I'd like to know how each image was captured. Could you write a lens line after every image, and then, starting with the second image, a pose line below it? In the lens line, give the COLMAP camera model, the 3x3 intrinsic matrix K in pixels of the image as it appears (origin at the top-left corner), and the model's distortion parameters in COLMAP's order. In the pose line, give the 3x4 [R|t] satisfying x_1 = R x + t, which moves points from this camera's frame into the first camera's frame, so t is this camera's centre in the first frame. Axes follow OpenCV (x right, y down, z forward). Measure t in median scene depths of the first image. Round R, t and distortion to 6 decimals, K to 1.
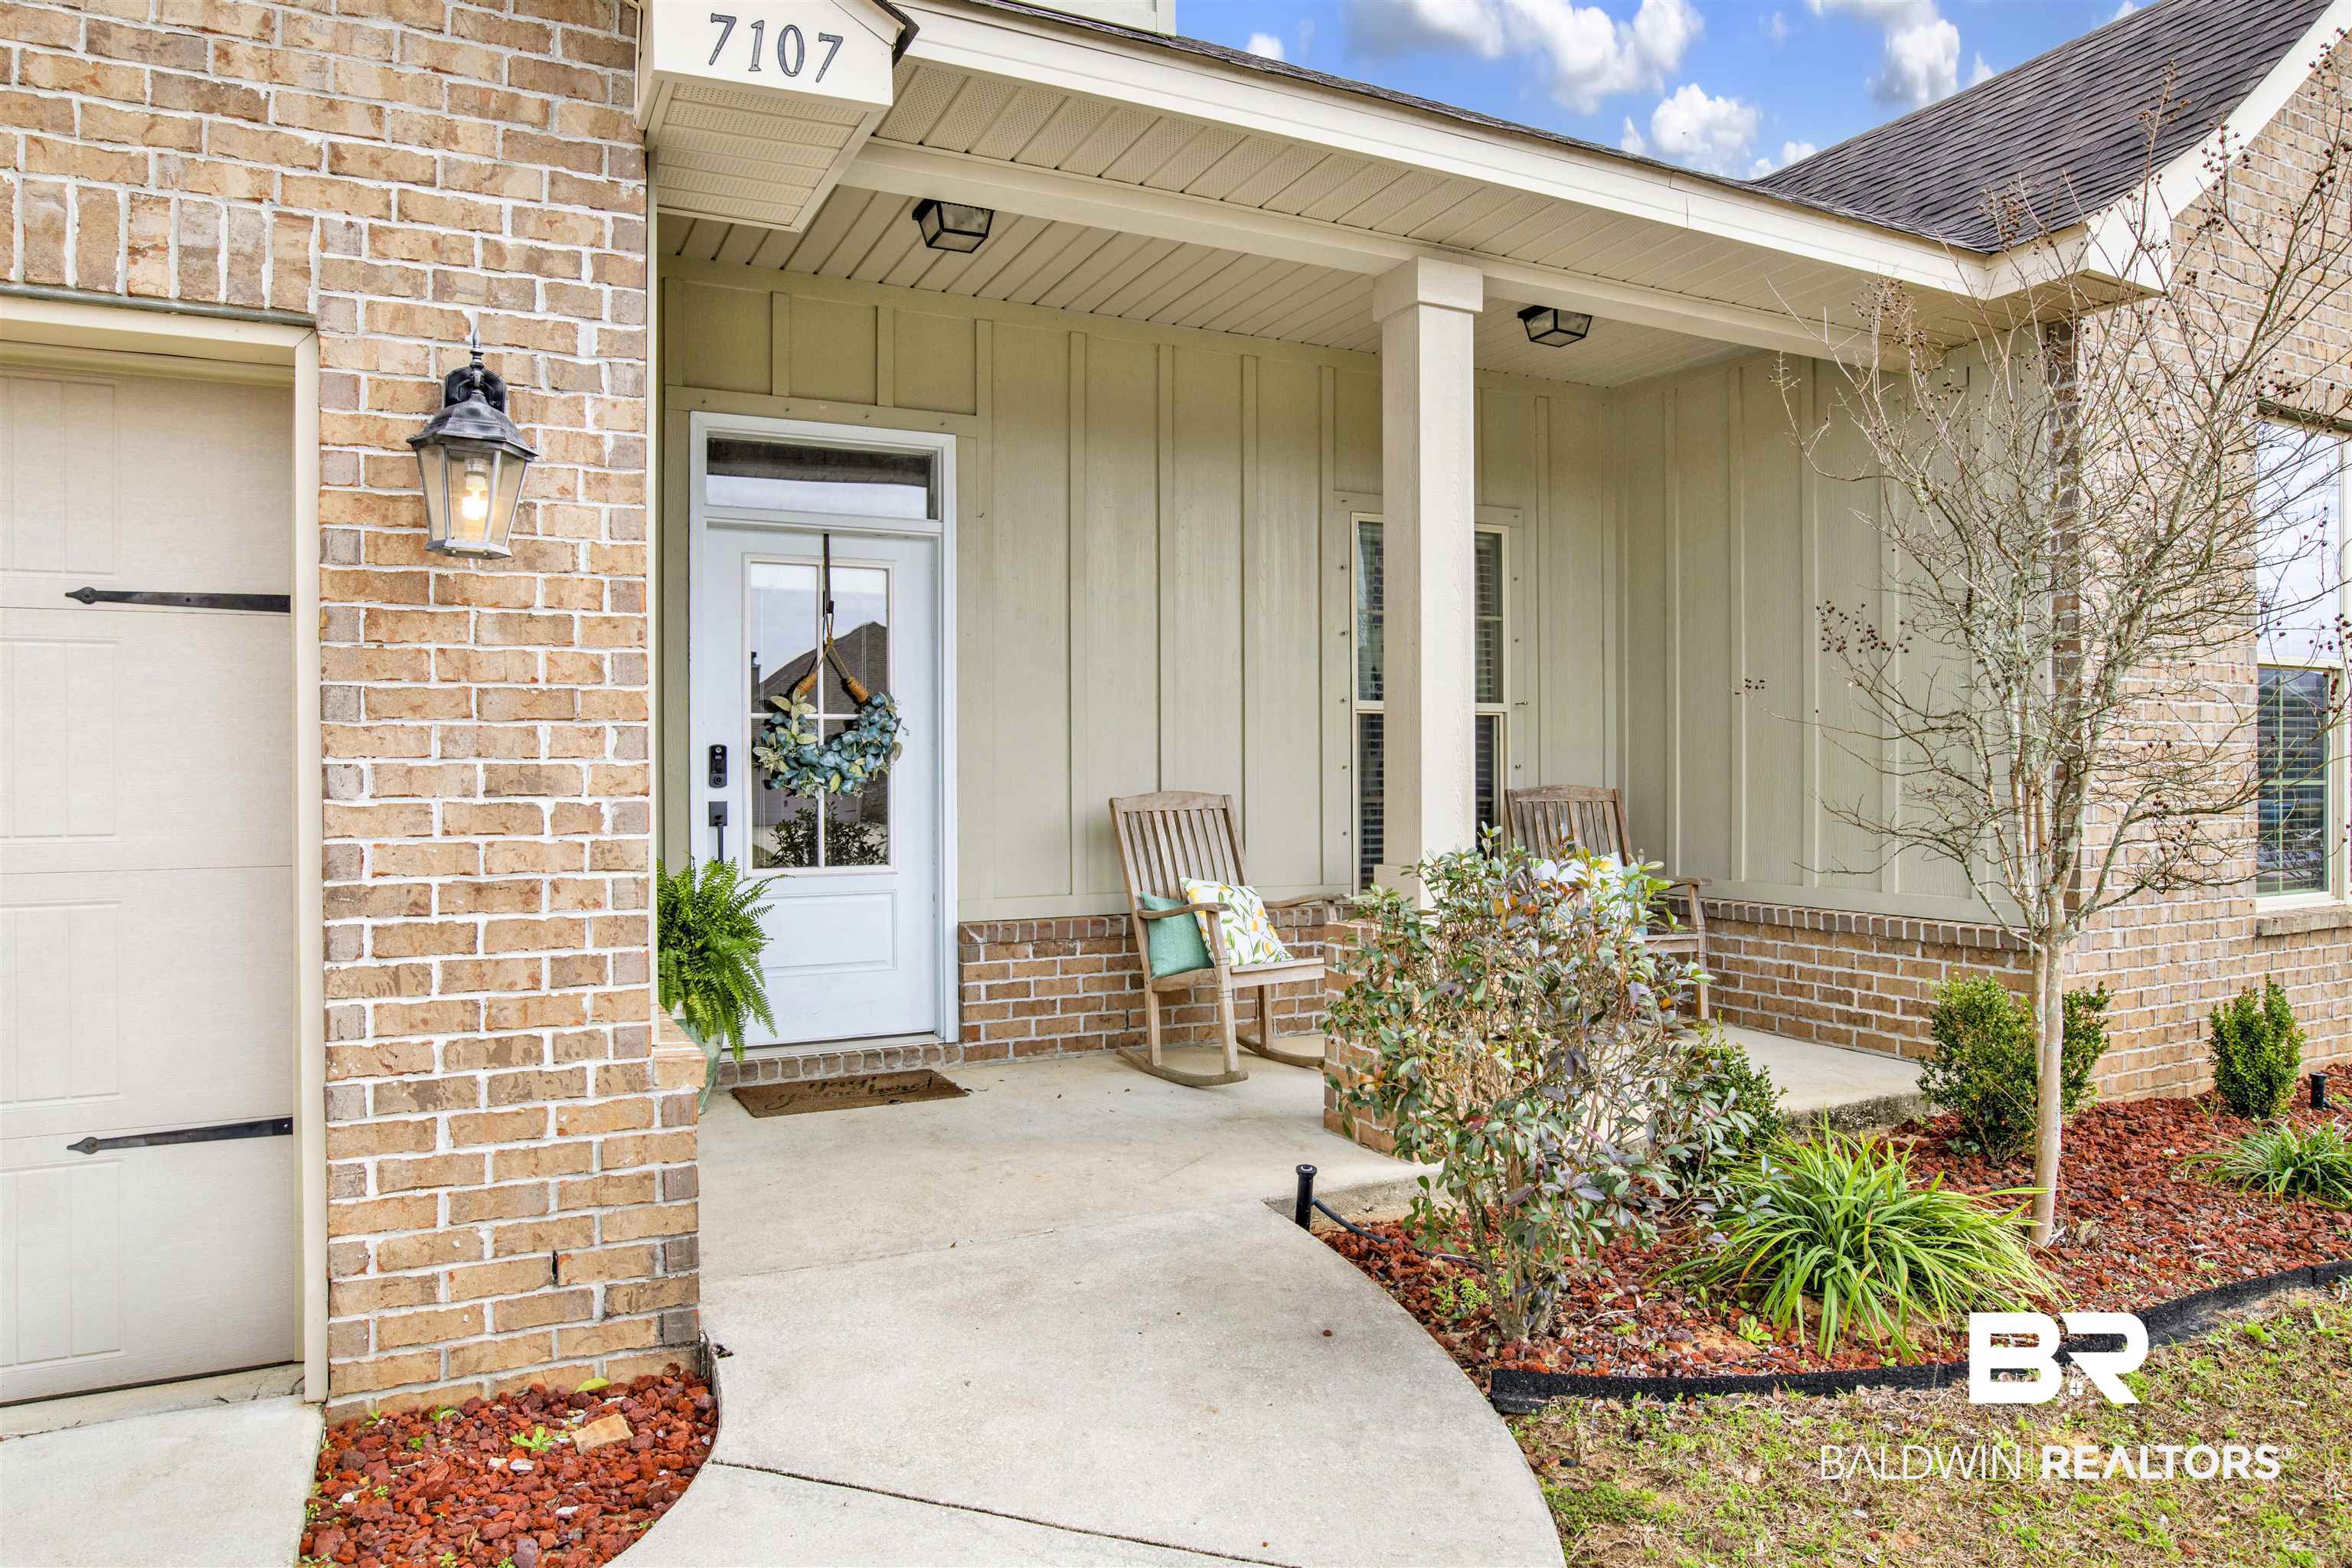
lens RADIAL K [[1426.9, 0, 1177.5], [0, 1426.9, 774.4], [0, 0, 1]] dist [-0.024495, 0.000125]
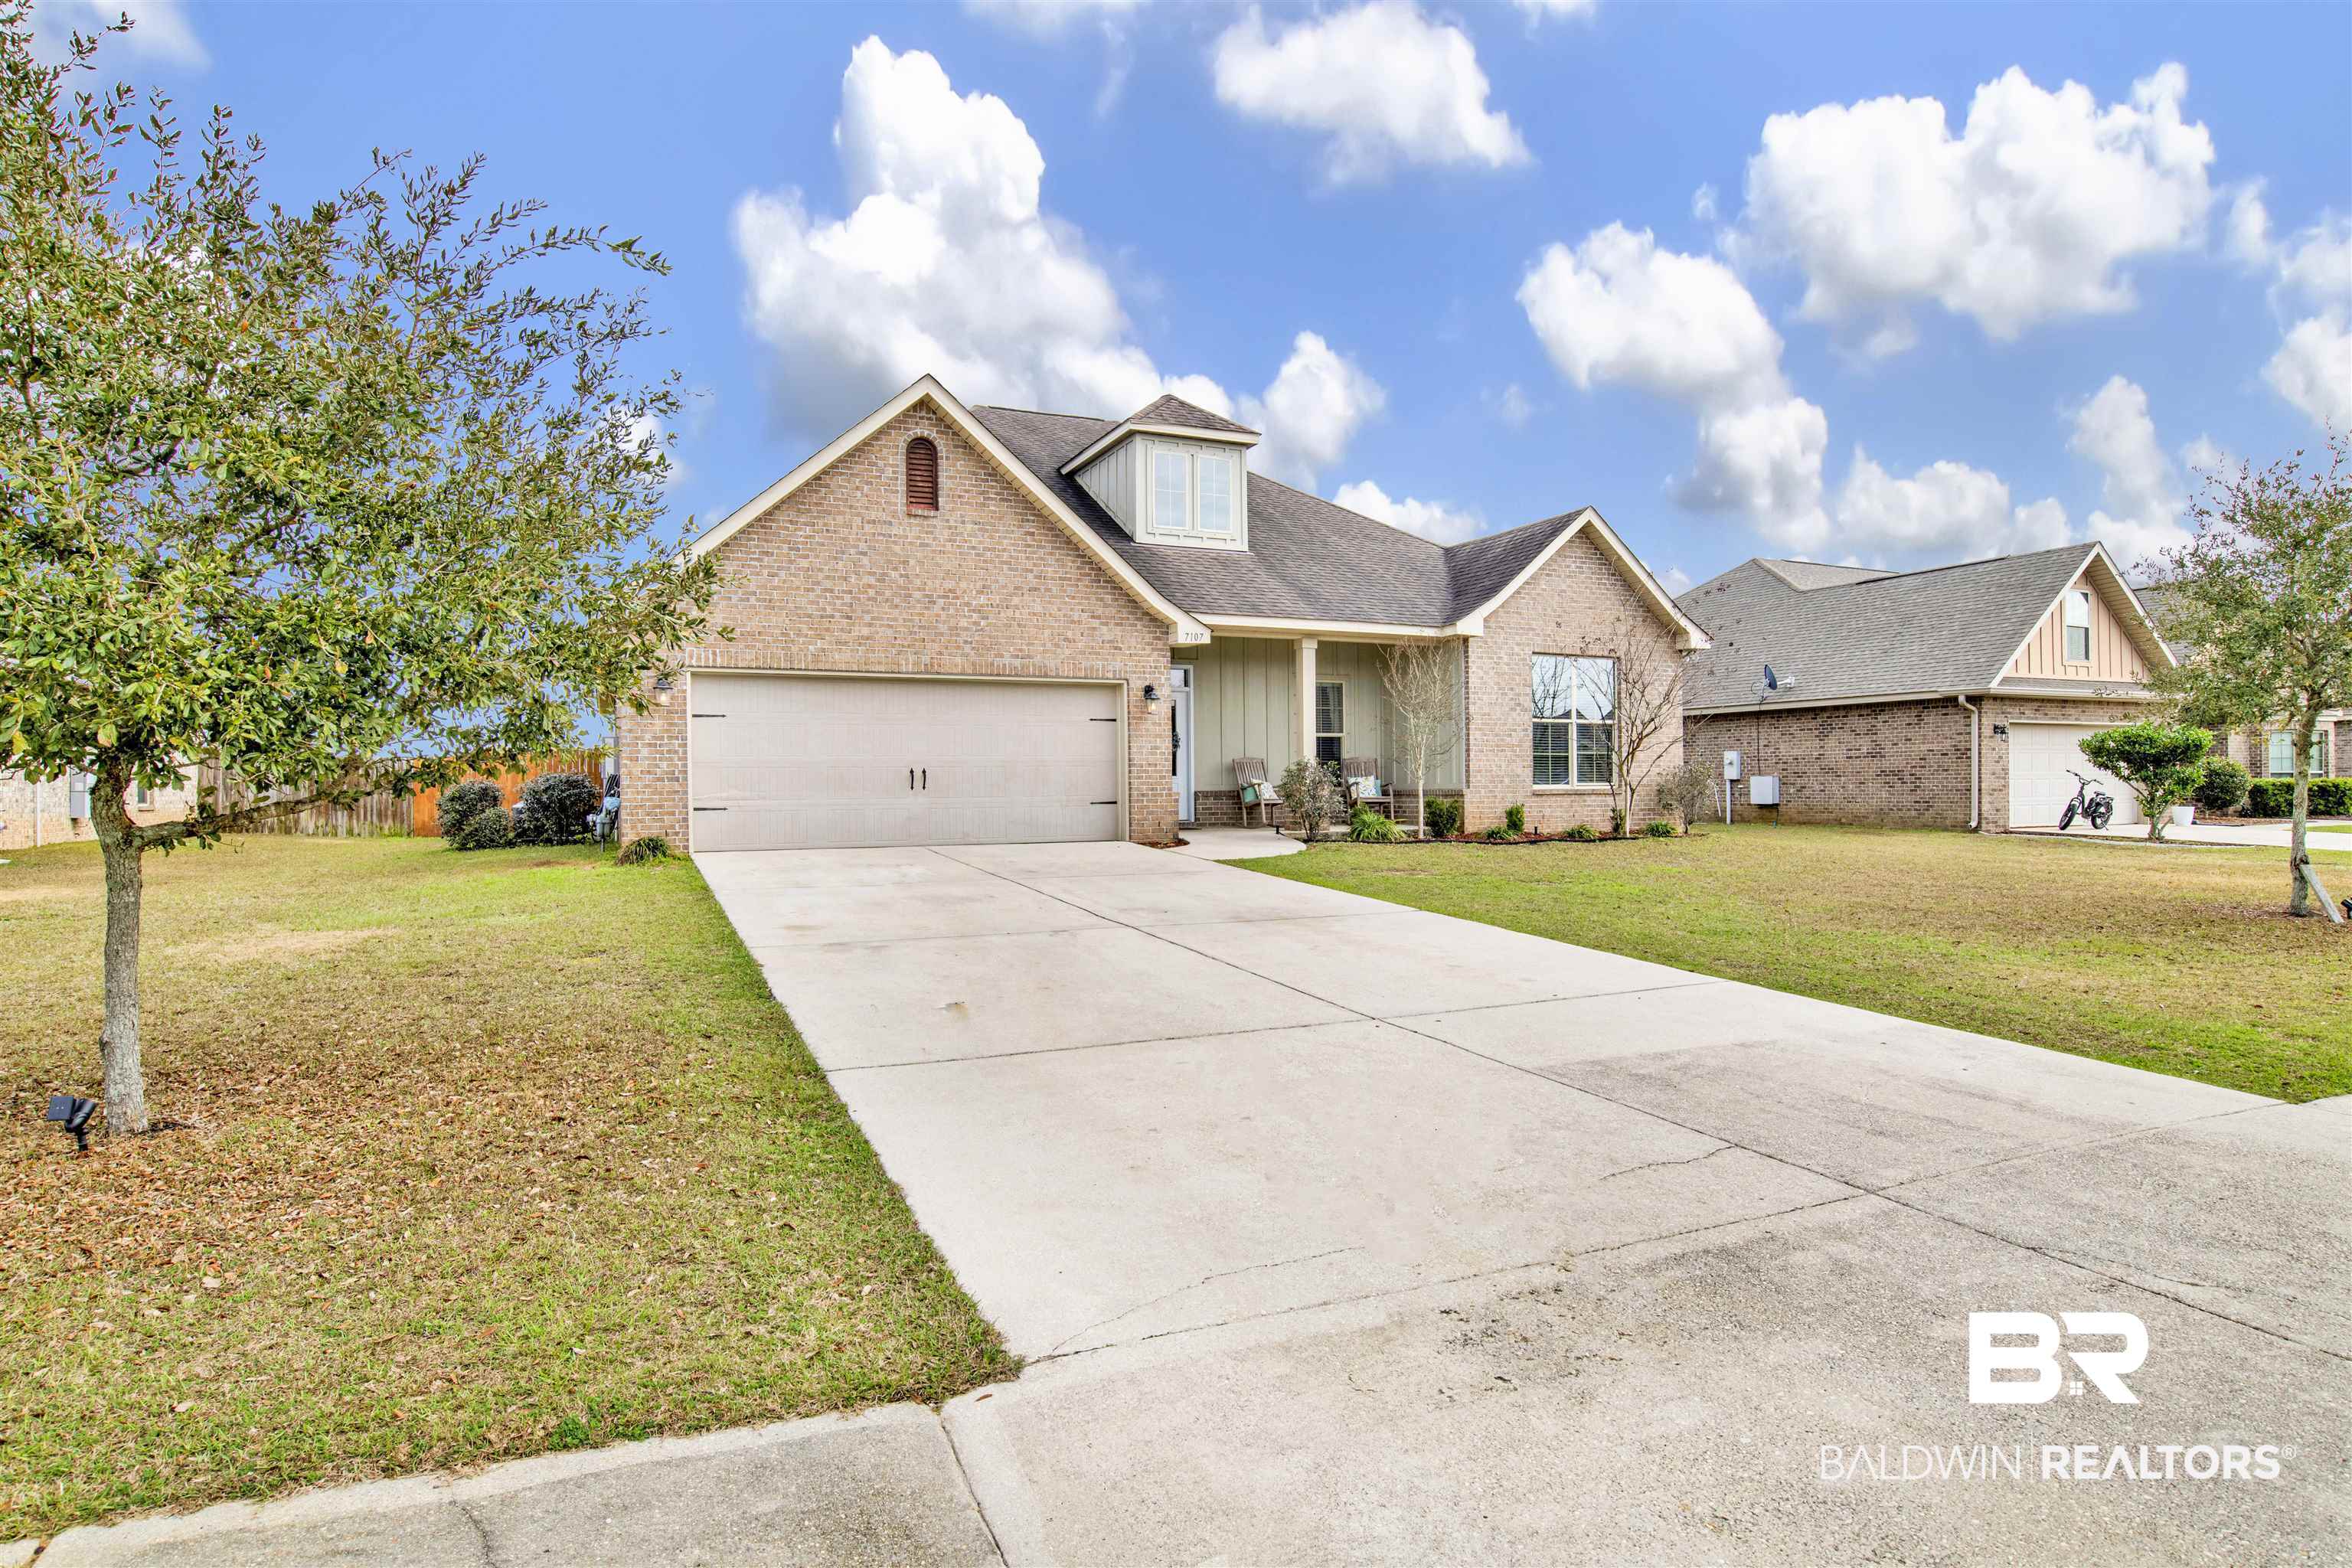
lens RADIAL K [[1247.4, 0, 1180.8], [0, 1247.4, 787.5], [0, 0, 1]] dist [-0.047751, 0.017876]
pose [[0.999418, -0.006427, -0.033508, -0.083137], [0.006363, 0.999978, -0.002025, 0.113361], [0.033520, 0.001810, 0.999436, -2.652190]]
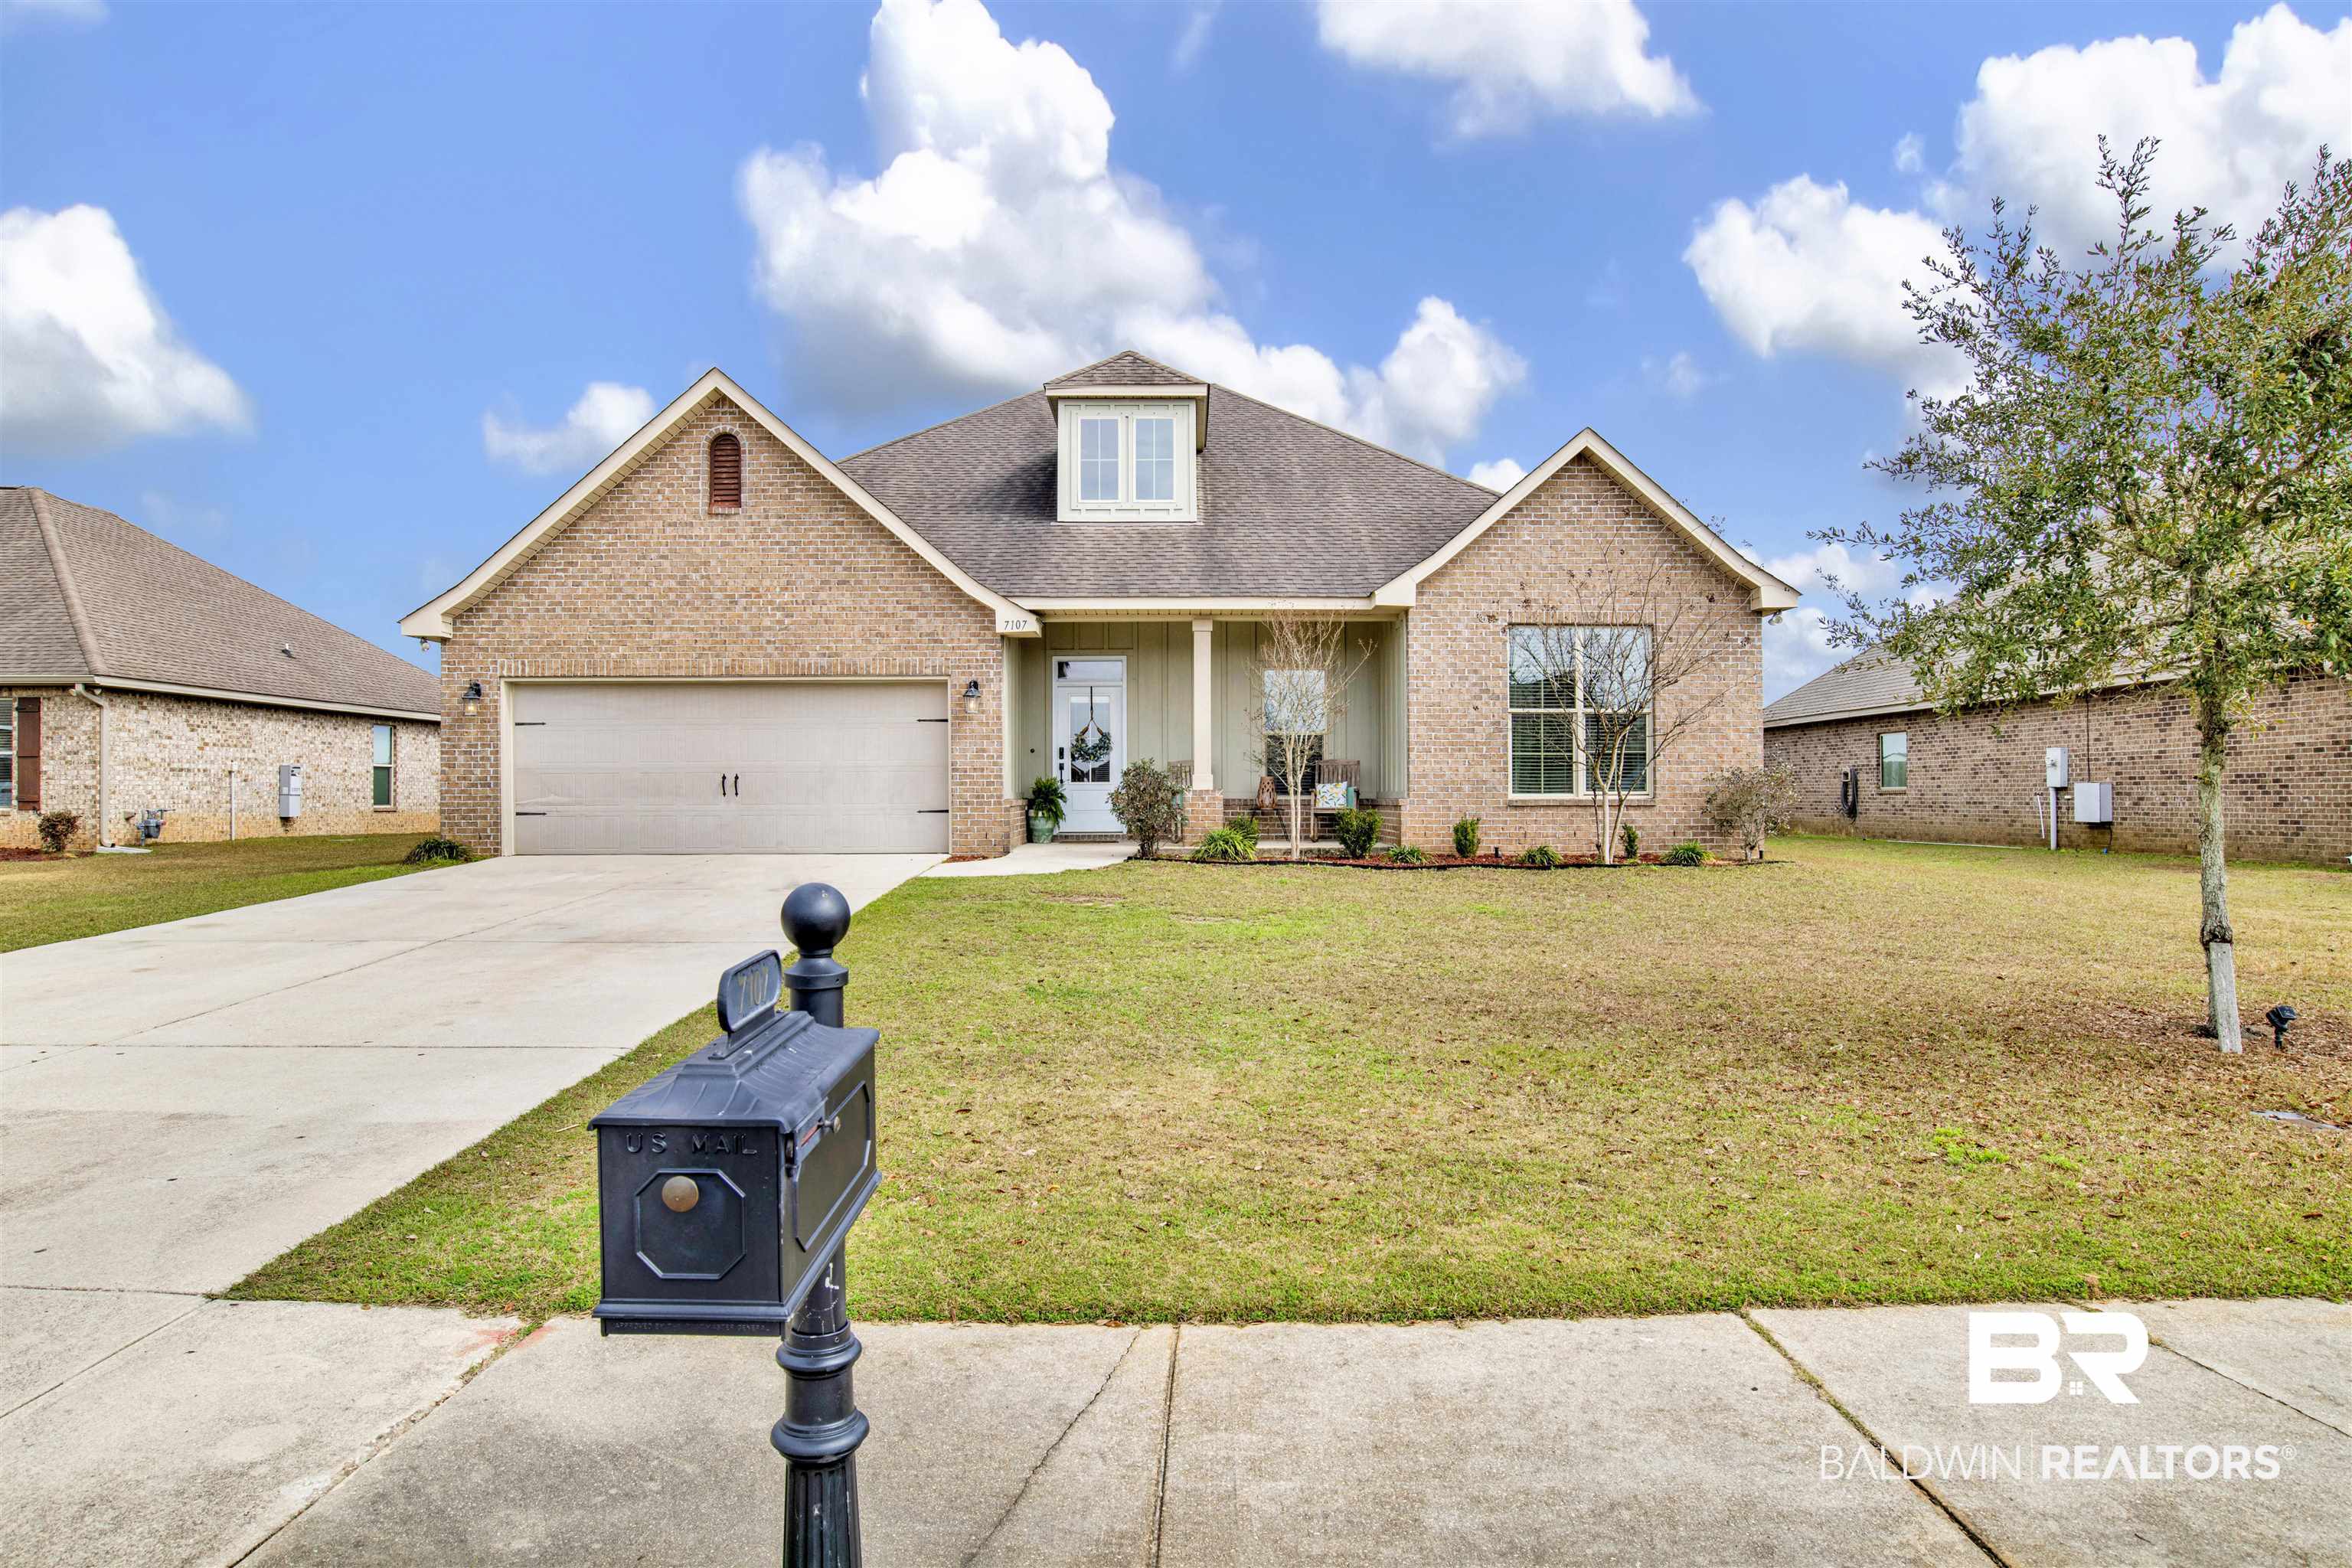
lens RADIAL K [[1361.7, 0, 1176.0], [0, 1361.7, 784.0], [0, 0, 1]] dist [-0.041561, -0.000745]
pose [[0.902777, -0.005046, -0.430079, 1.499379], [0.000673, 0.999947, -0.010321, 0.113432], [0.430108, 0.009028, 0.902732, -2.082573]]
